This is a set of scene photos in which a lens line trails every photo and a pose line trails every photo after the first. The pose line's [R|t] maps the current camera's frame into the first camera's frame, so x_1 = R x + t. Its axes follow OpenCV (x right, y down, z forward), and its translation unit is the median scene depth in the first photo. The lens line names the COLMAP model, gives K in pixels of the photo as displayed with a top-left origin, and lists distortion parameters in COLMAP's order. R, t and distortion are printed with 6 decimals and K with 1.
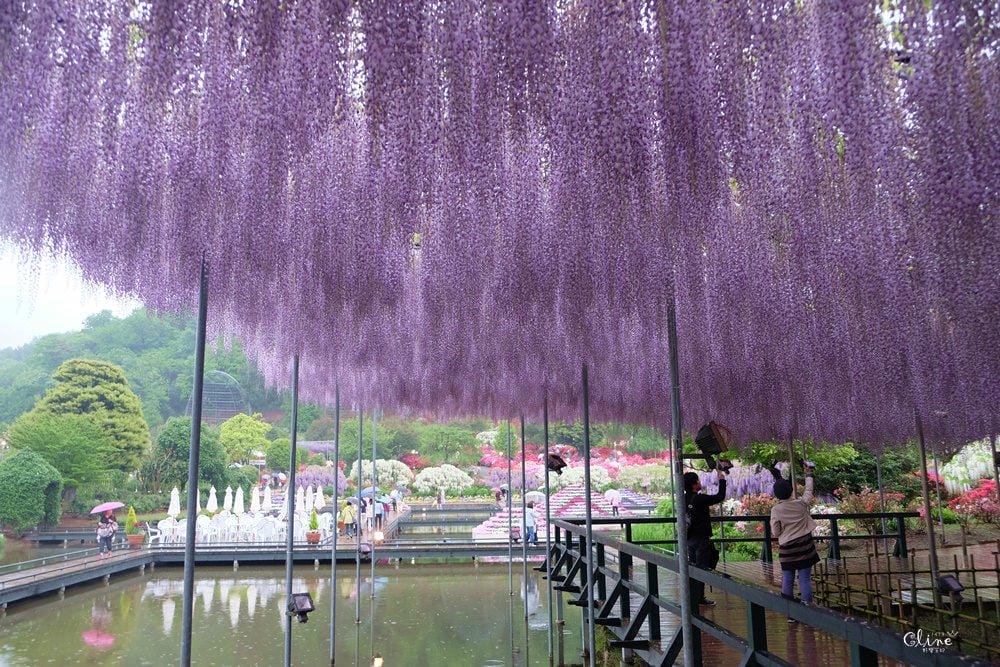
lens RADIAL K [[760.6, 0, 500.4], [0, 760.6, 336.6], [0, 0, 1]] dist [-0.039858, 0.036308]
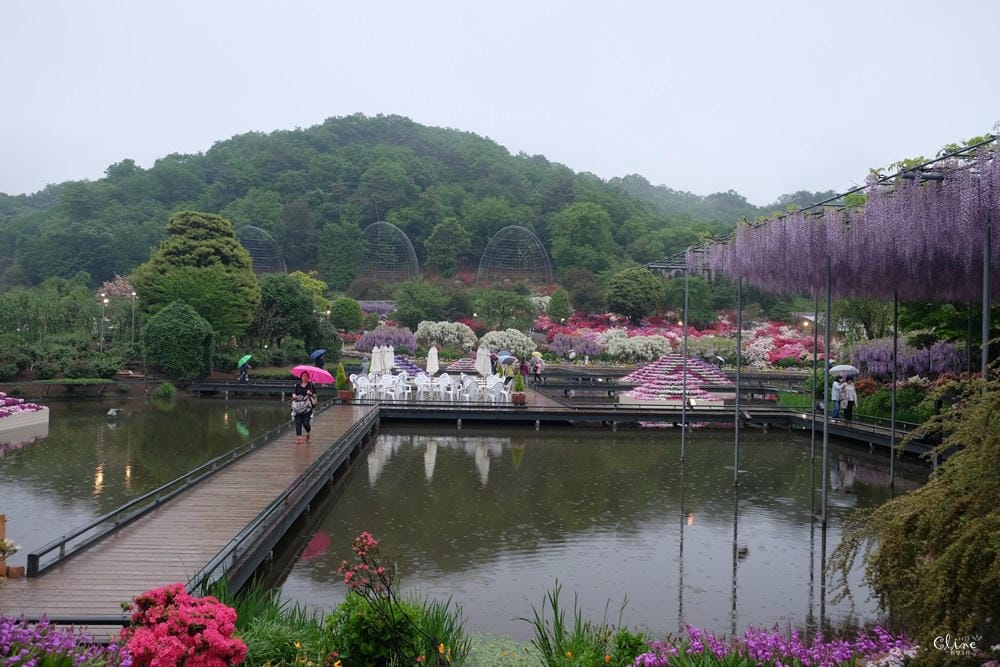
lens RADIAL K [[760.6, 0, 500.7], [0, 760.6, 327.2], [0, 0, 1]] dist [-0.039858, 0.036308]
pose [[0.999271, 0.037971, 0.004000, -0.155801], [-0.038113, 0.985732, 0.163952, 0.001888], [0.002283, -0.163985, 0.986460, 0.003765]]
